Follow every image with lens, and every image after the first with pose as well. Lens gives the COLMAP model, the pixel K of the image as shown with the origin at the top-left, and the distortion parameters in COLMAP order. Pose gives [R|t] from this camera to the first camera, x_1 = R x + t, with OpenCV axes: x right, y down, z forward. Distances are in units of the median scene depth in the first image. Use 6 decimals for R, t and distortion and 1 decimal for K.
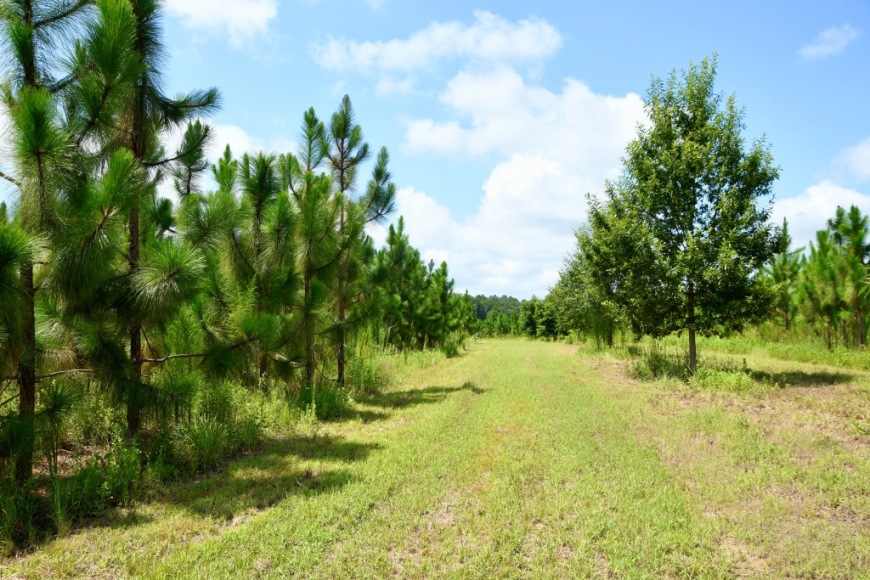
lens RADIAL K [[690.7, 0, 435.0], [0, 690.7, 290.0], [0, 0, 1]] dist [-0.062590, 0.007281]
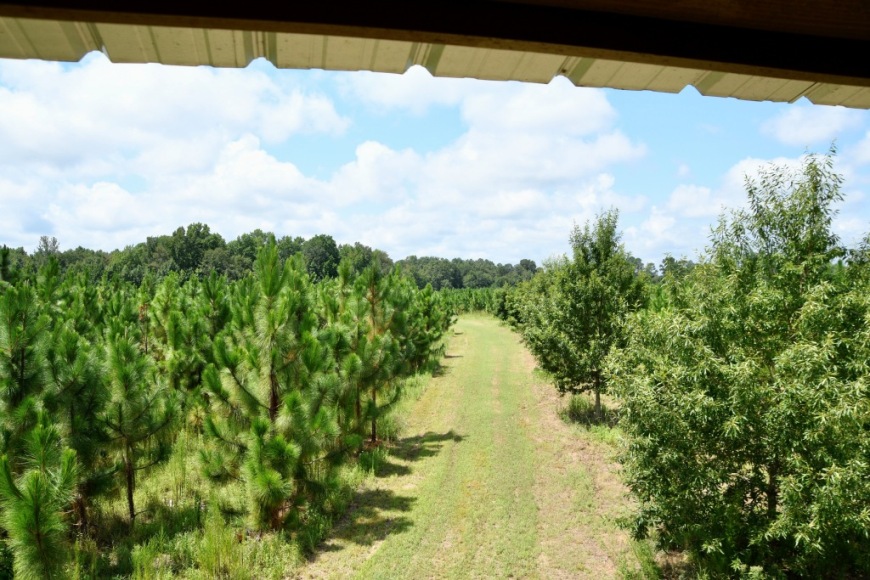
lens RADIAL K [[691.5, 0, 425.2], [0, 691.5, 288.9], [0, 0, 1]] dist [0.001848, 0.001882]
pose [[0.999796, 0.000086, 0.020175, -0.039455], [-0.001282, 0.998243, 0.059243, -0.253636], [-0.020134, -0.059257, 0.998040, -0.509009]]
